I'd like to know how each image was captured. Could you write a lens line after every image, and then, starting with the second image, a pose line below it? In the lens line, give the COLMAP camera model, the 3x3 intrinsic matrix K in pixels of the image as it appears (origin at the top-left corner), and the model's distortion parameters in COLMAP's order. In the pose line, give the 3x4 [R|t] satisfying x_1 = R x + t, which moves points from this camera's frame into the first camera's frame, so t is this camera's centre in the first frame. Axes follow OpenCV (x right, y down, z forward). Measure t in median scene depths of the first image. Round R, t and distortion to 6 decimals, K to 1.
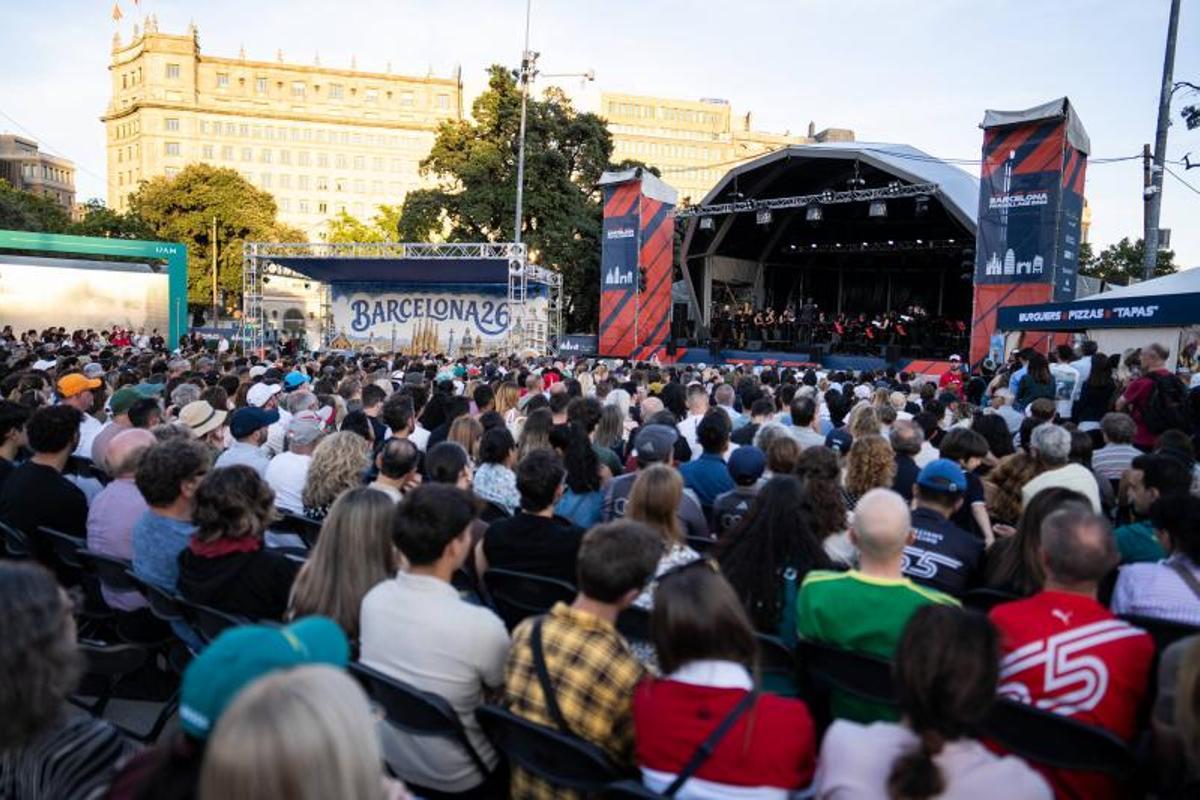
lens RADIAL K [[796.8, 0, 600.0], [0, 796.8, 400.0], [0, 0, 1]] dist [-0.051044, 0.061094]
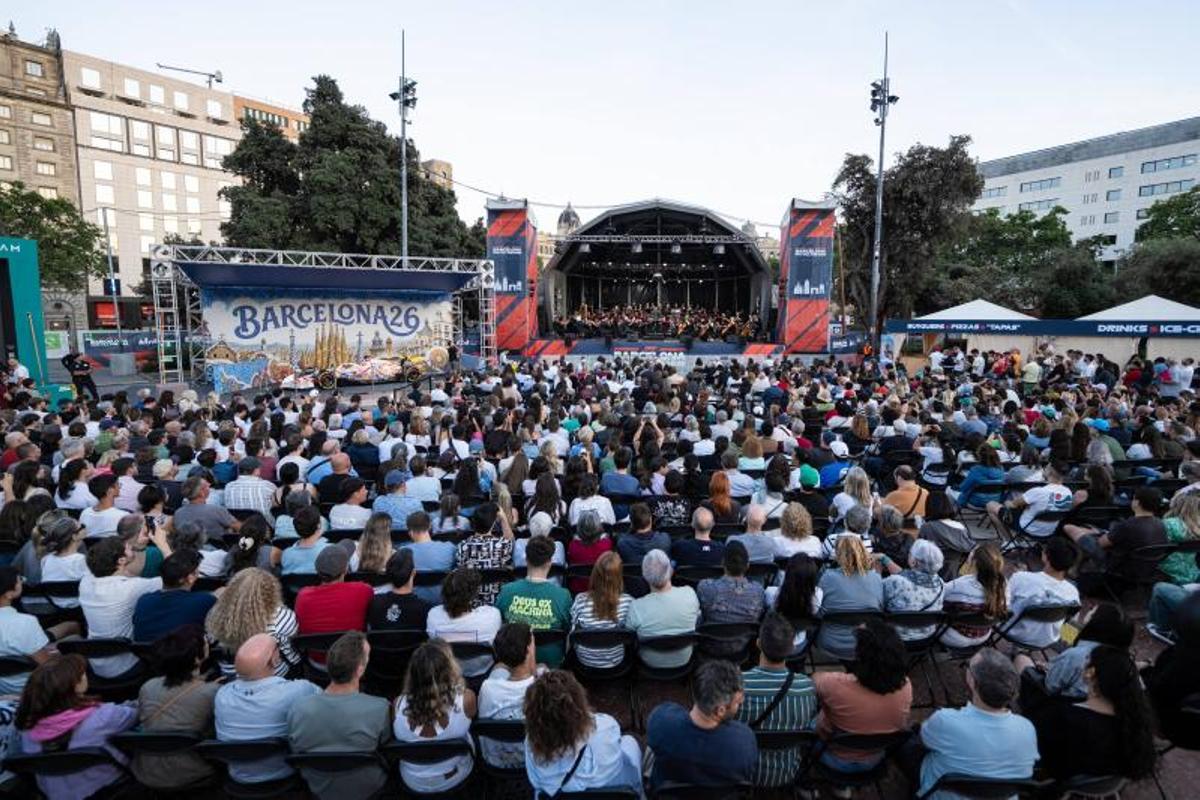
lens RADIAL K [[552.0, 0, 620.6], [0, 552.0, 372.3], [0, 0, 1]] dist [-0.011733, -0.000220]
pose [[0.758478, -0.092252, 0.645136, -0.403534], [0.066788, 0.995721, 0.063863, -0.060319], [-0.648267, -0.005351, 0.761394, 0.217311]]
